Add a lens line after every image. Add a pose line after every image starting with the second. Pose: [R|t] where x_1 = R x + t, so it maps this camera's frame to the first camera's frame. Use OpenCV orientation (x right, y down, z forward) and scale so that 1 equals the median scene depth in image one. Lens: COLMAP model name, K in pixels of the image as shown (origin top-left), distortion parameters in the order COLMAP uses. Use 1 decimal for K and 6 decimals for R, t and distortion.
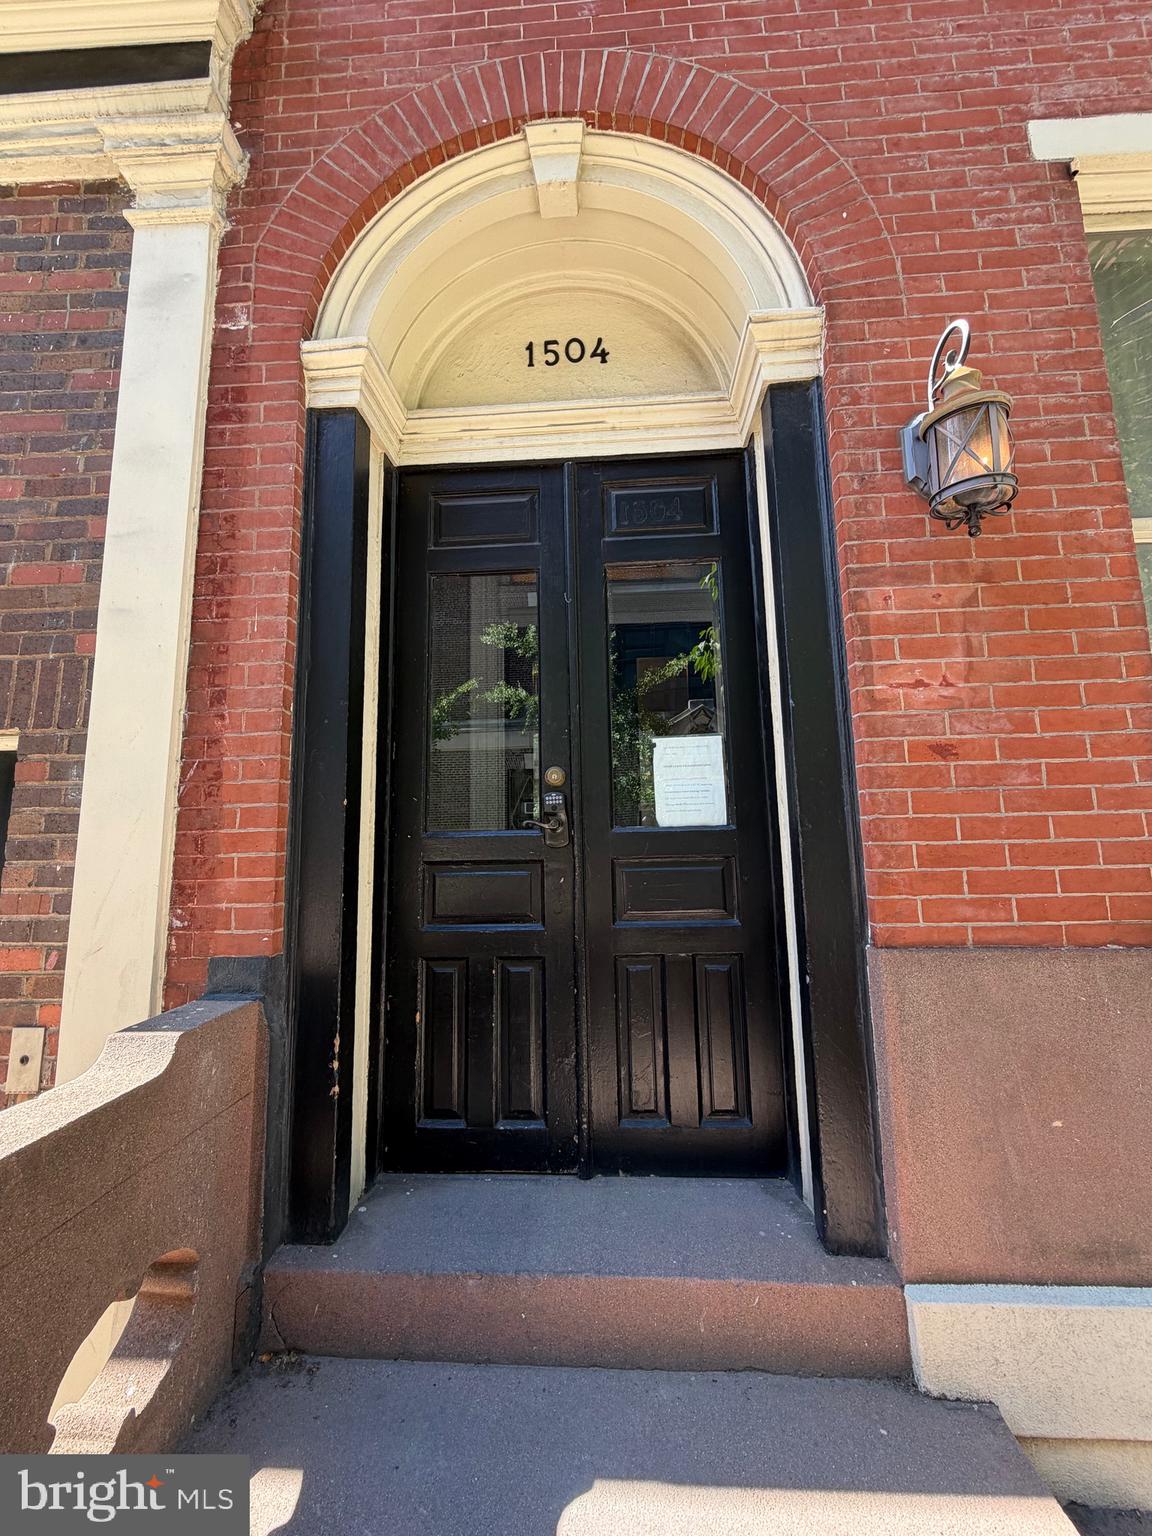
lens RADIAL K [[612.5, 0, 572.3], [0, 612.5, 764.4], [0, 0, 1]] dist [-0.001037, 0.000094]
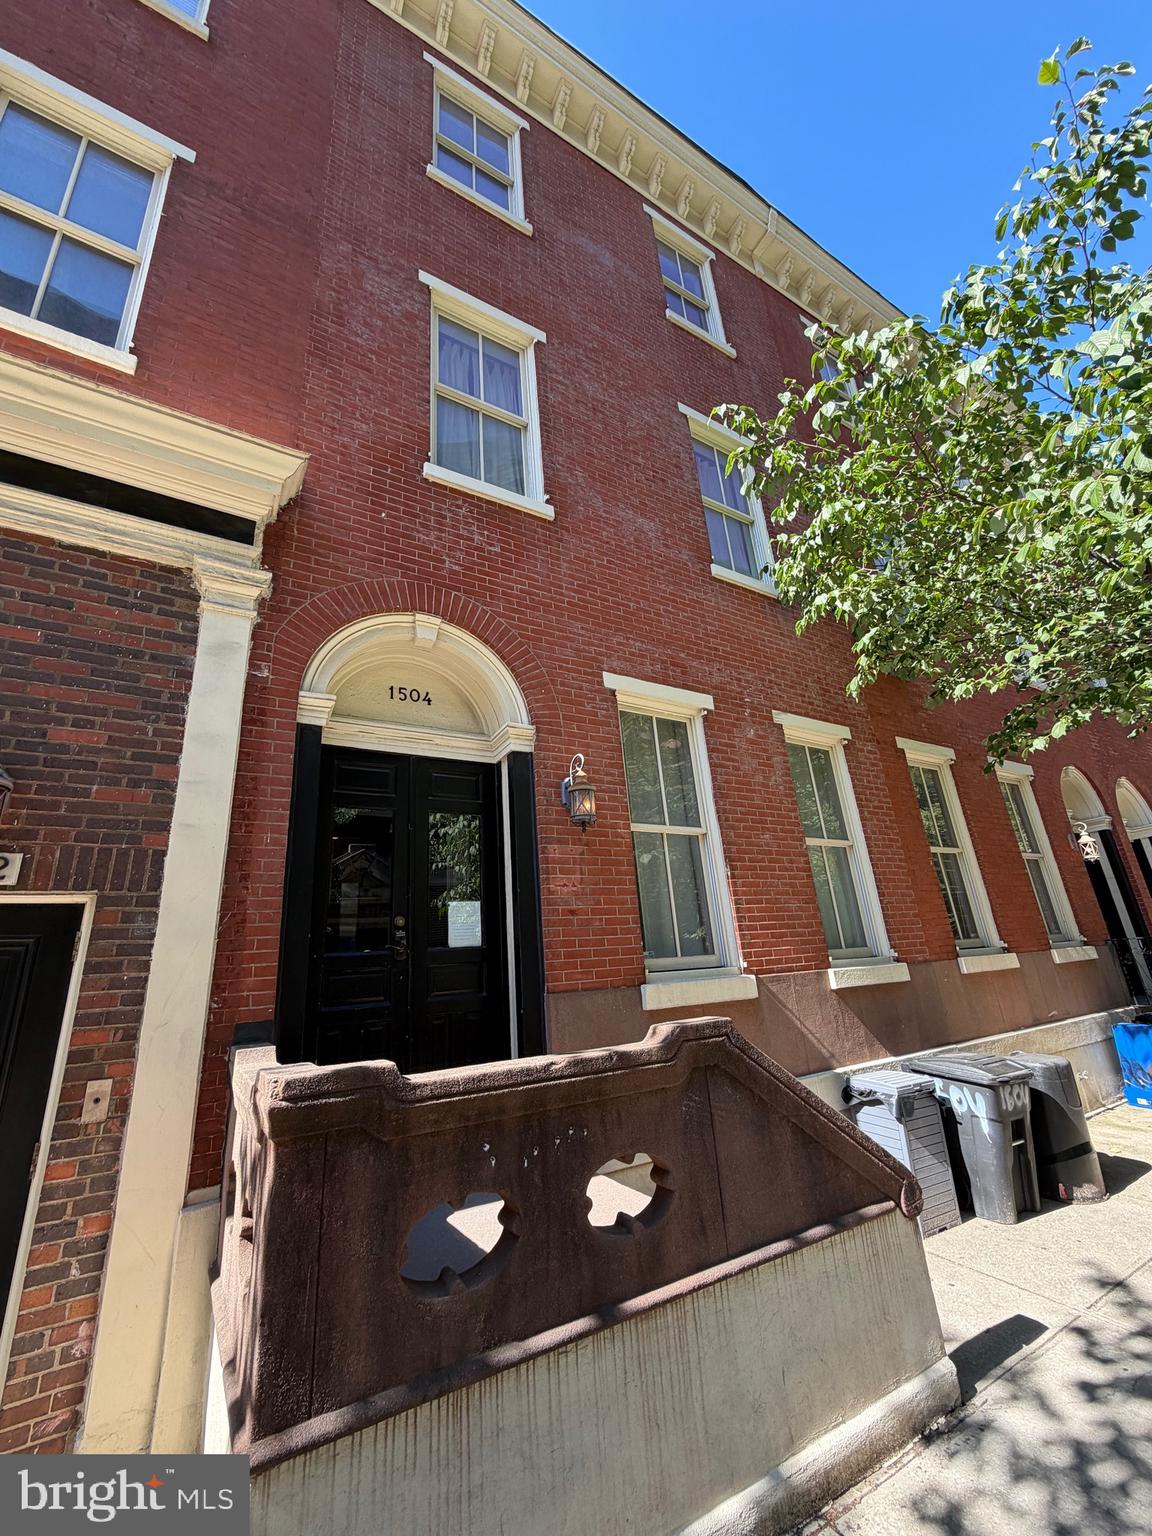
lens RADIAL K [[612.5, 0, 577.3], [0, 612.5, 764.0], [0, 0, 1]] dist [-0.001037, 0.000094]
pose [[0.832122, 0.140986, 0.536373, -0.739647], [-0.019523, 0.973995, -0.225727, -0.042568], [-0.554249, 0.177361, 0.813235, -1.062623]]
